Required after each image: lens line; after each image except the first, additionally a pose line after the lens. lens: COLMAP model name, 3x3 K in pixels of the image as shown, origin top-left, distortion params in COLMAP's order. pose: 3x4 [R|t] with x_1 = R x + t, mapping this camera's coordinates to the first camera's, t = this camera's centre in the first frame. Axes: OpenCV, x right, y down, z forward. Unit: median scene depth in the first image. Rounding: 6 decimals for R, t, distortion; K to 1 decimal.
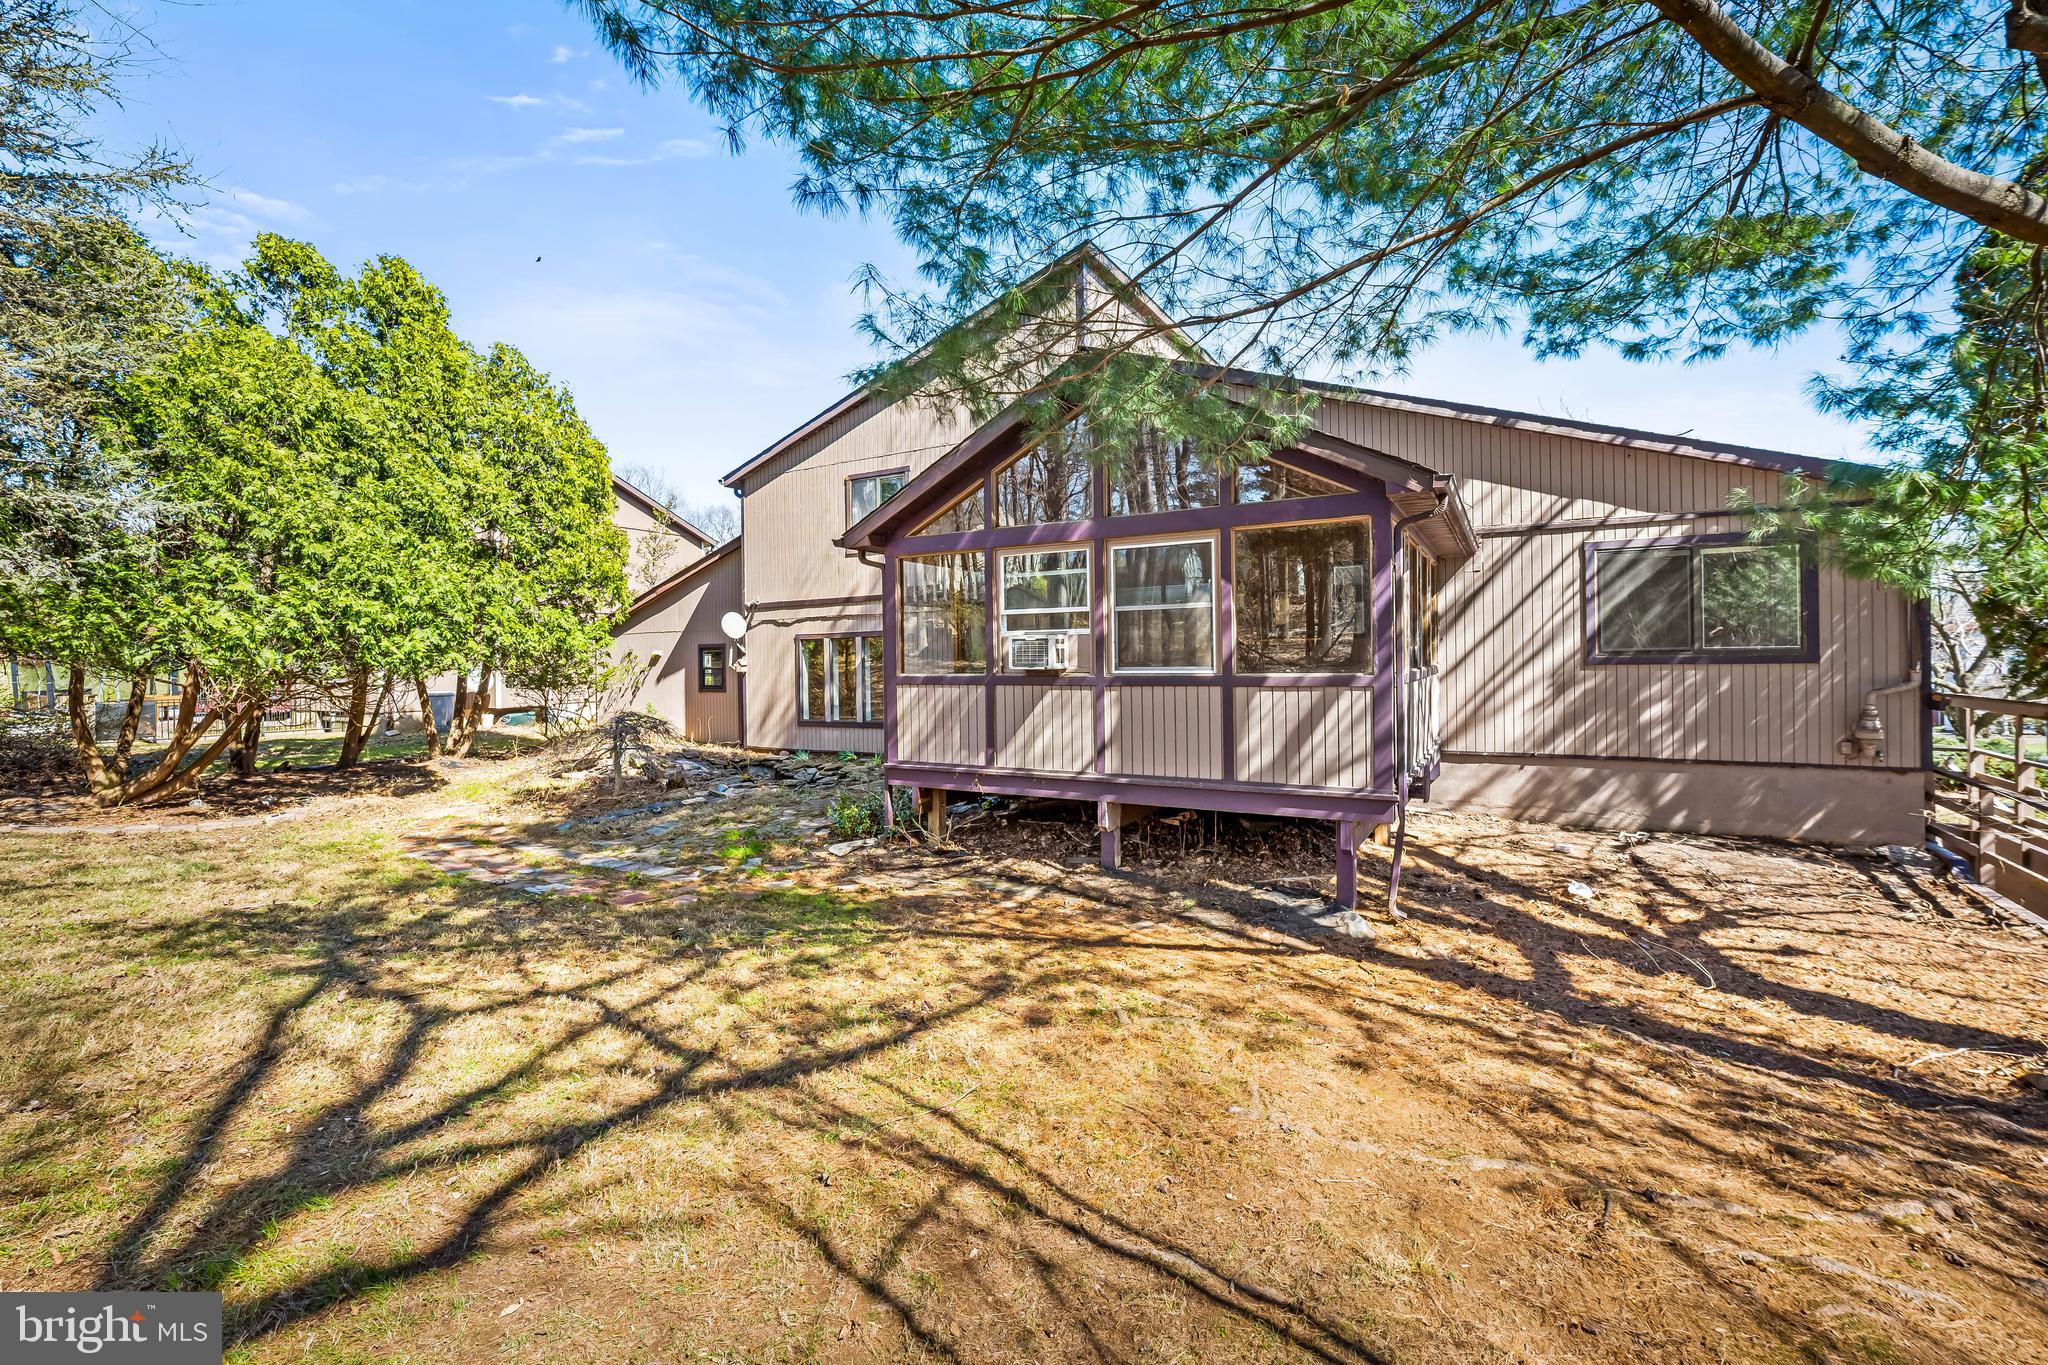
lens RADIAL K [[846.1, 0, 1042.5], [0, 846.1, 664.8], [0, 0, 1]] dist [-0.001415, -0.000234]
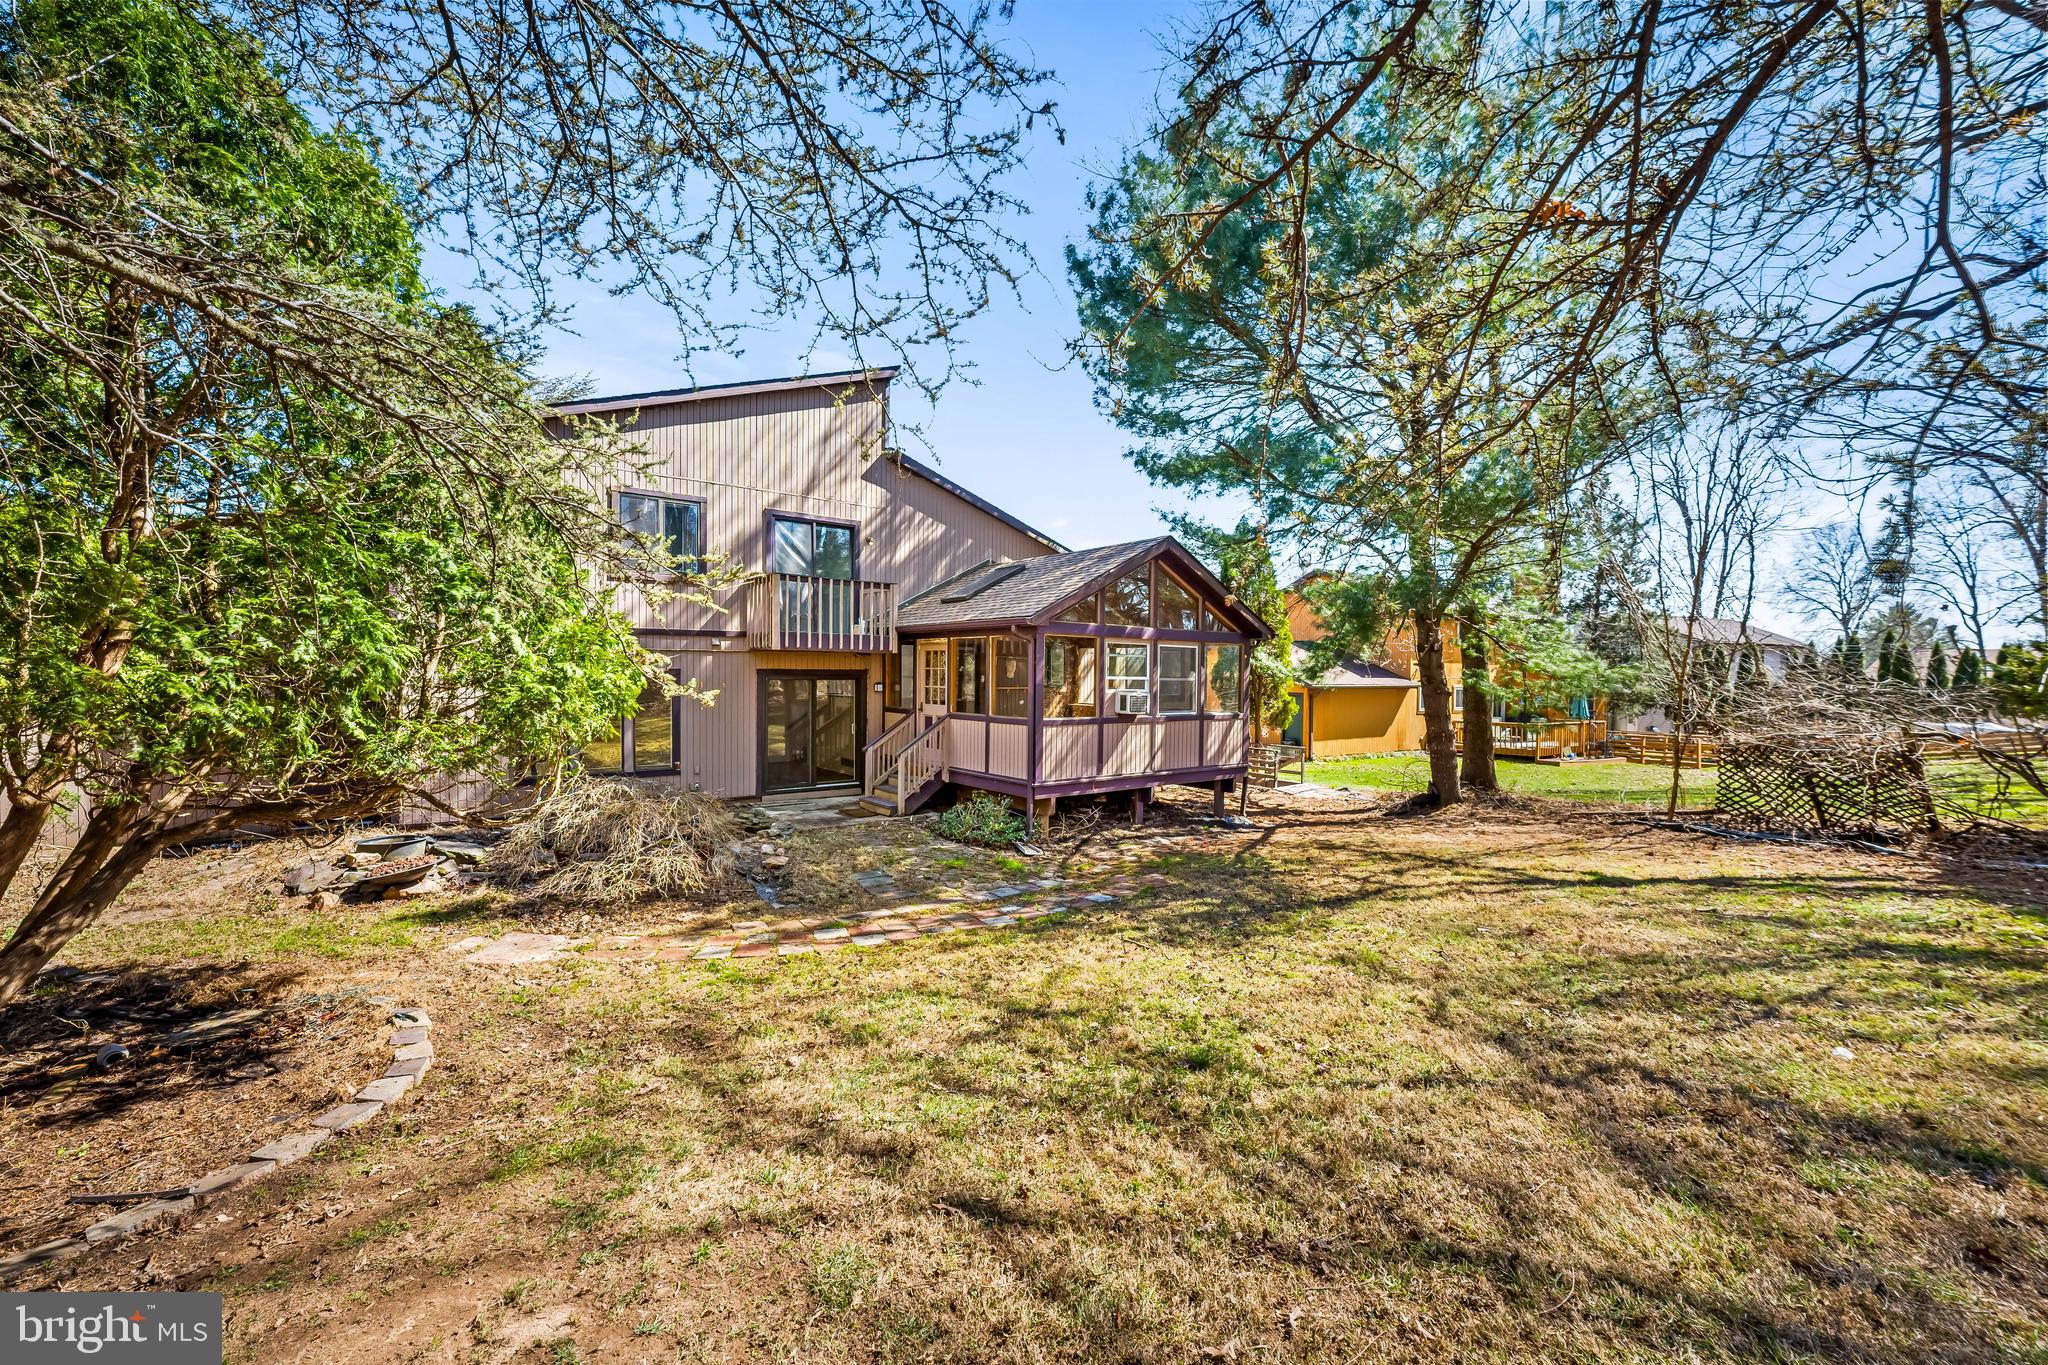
lens RADIAL K [[814.8, 0, 1021.9], [0, 814.8, 691.8], [0, 0, 1]] dist [-0.002123, -0.000162]
pose [[0.394222, -0.001696, 0.919014, -0.836147], [-0.008434, 0.999950, 0.005463, -0.023264], [-0.918977, -0.009904, 0.394187, 0.298827]]
